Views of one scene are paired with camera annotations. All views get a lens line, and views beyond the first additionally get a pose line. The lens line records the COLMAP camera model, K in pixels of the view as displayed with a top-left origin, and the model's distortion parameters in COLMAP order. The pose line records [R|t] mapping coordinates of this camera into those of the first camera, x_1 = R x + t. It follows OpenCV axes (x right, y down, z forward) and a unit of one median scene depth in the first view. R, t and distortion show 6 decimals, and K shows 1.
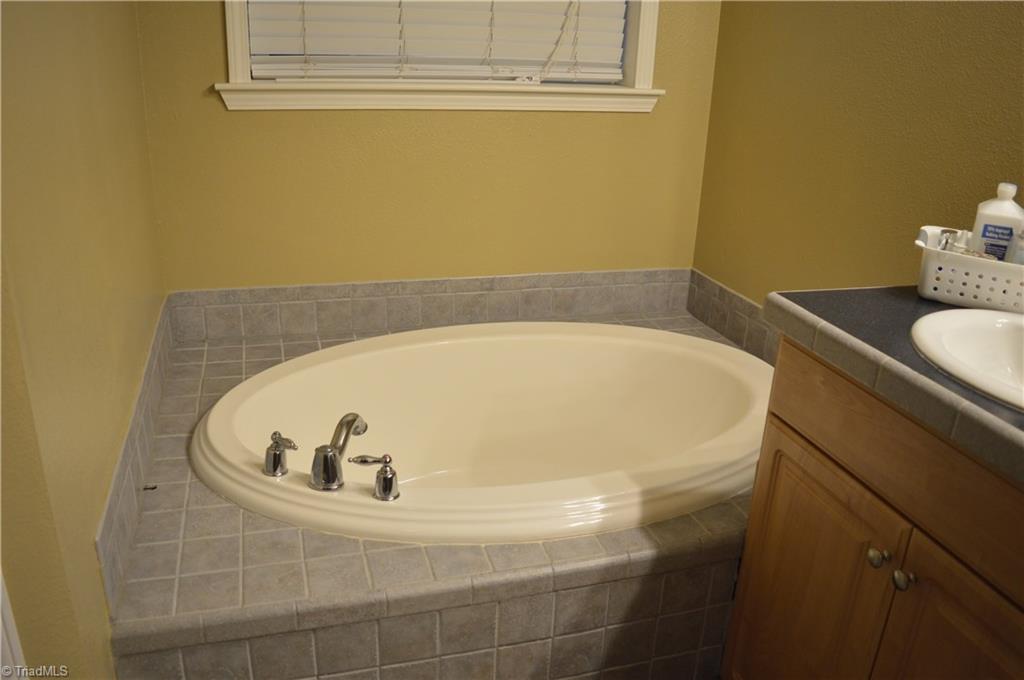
lens RADIAL K [[813.0, 0, 510.8], [0, 813.0, 341.0], [0, 0, 1]] dist [-0.092080, 0.019448]
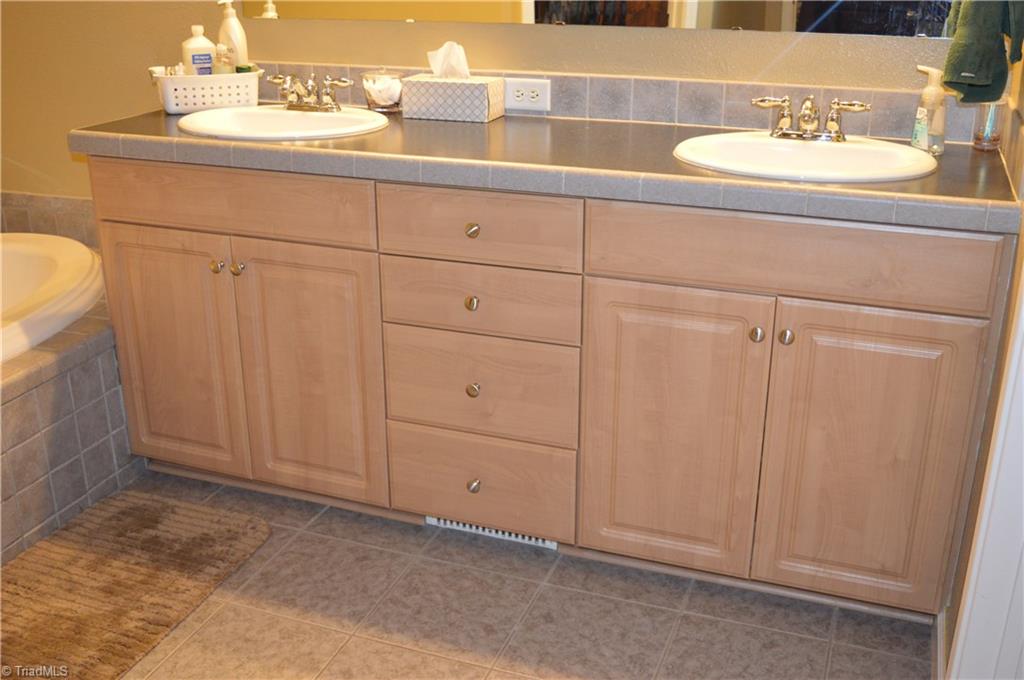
lens RADIAL K [[1073.4, 0, 510.3], [0, 1073.4, 339.1], [0, 0, 1]] dist [-0.064064, 0.000000]
pose [[0.604402, -0.316123, 0.731277, -0.606167], [0.313918, 0.938143, 0.146095, 0.228363], [-0.732226, 0.141261, 0.666251, -0.624119]]
